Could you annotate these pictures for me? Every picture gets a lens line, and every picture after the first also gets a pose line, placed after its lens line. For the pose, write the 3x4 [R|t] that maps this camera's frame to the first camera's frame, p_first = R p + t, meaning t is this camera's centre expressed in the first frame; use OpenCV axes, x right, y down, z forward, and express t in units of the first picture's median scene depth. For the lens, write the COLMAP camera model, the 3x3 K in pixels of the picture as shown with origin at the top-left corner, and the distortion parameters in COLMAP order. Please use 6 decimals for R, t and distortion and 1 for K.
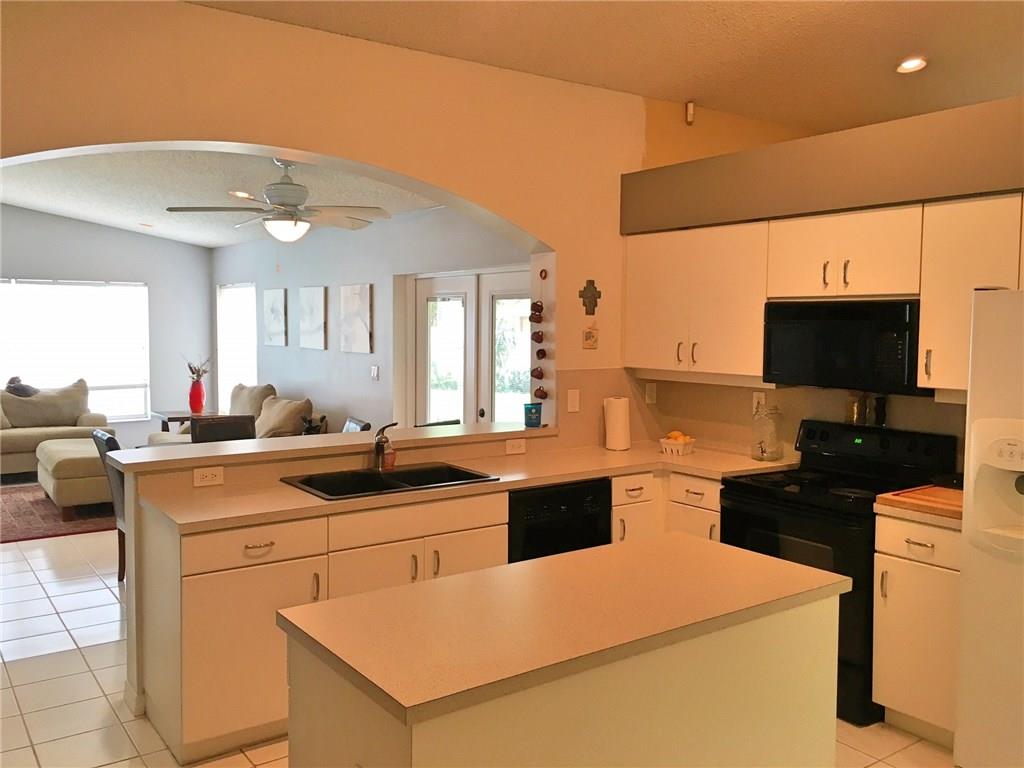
lens RADIAL K [[865.6, 0, 509.4], [0, 865.6, 378.5], [0, 0, 1]] dist [0.080041, -0.106892]
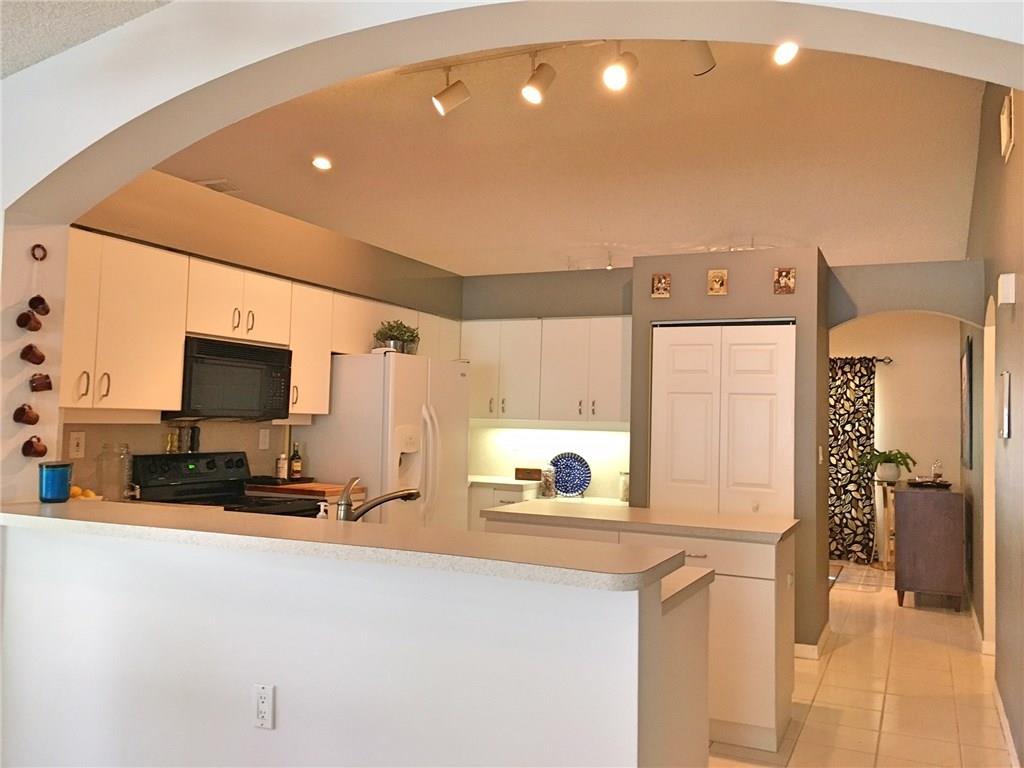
lens RADIAL K [[865.6, 0, 509.4], [0, 865.6, 378.5], [0, 0, 1]] dist [0.080041, -0.106892]
pose [[-0.489959, 0.022782, 0.871448, -0.772259], [0.029199, 0.999526, -0.009713, -0.018212], [-0.871257, 0.020686, -0.490392, 1.187869]]
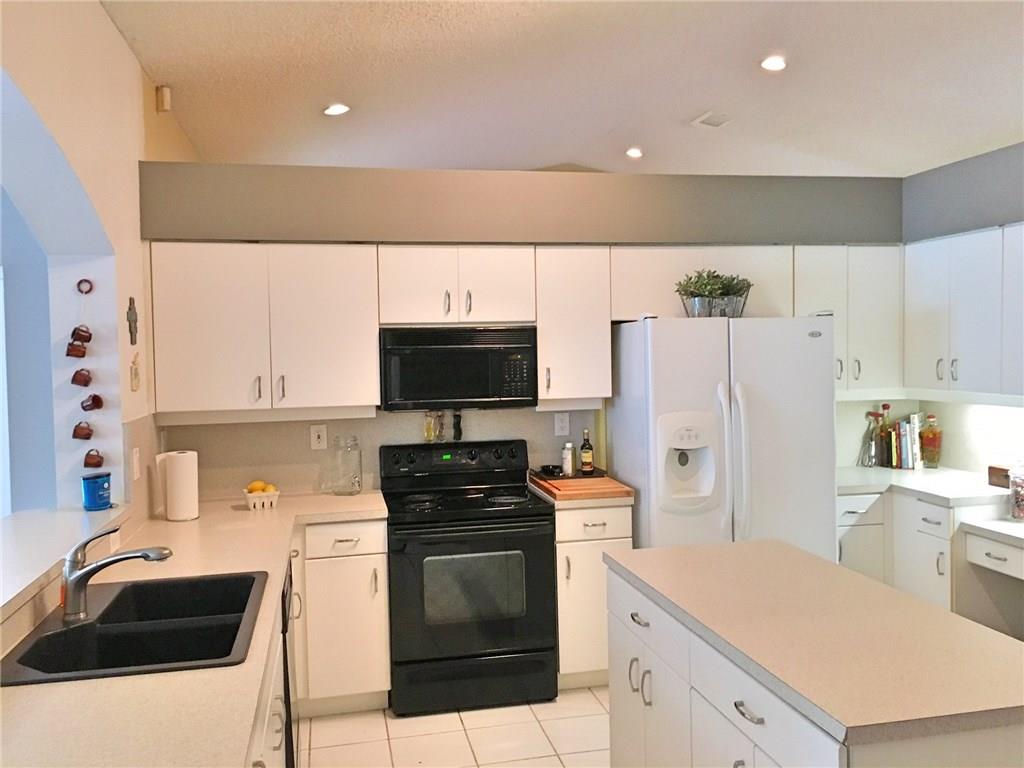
lens RADIAL K [[865.6, 0, 509.4], [0, 865.6, 378.5], [0, 0, 1]] dist [0.080041, -0.106892]
pose [[0.398987, -0.048870, 0.915653, -0.543767], [0.085039, 0.996247, 0.016117, -0.035513], [-0.913005, 0.071436, 0.401645, 0.491094]]
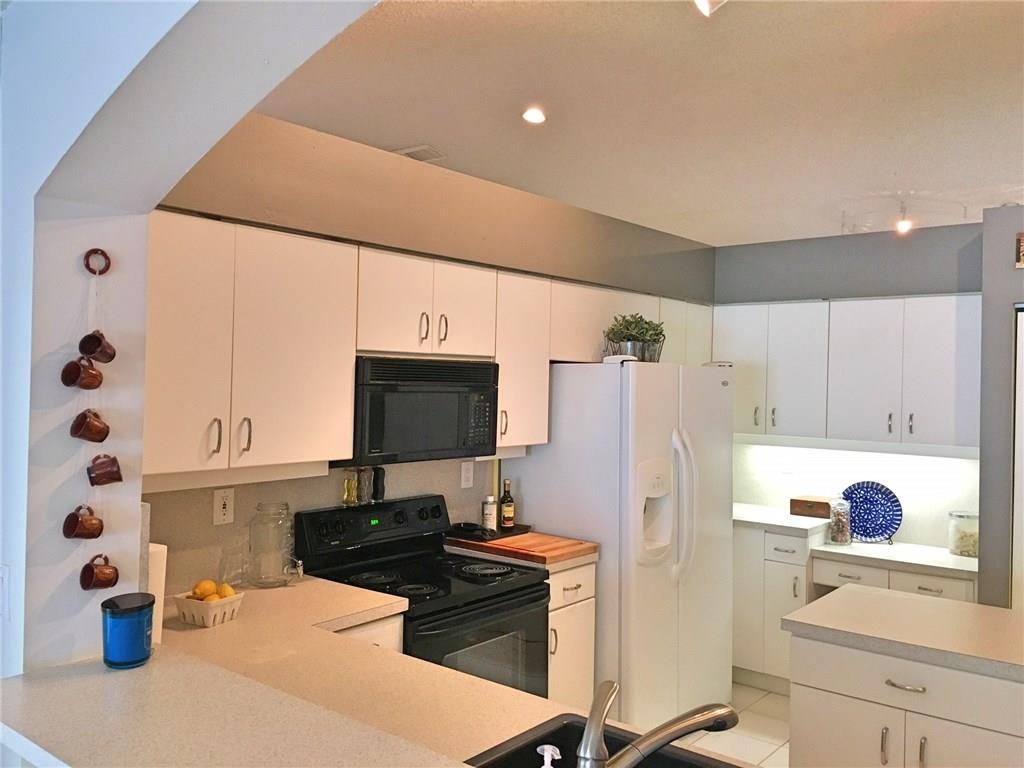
lens RADIAL K [[865.6, 0, 509.4], [0, 865.6, 378.5], [0, 0, 1]] dist [0.080041, -0.106892]
pose [[-0.264458, -0.010240, 0.964343, -0.446422], [0.045083, 0.998719, 0.022968, -0.081109], [-0.963343, 0.049549, -0.263658, 1.086145]]
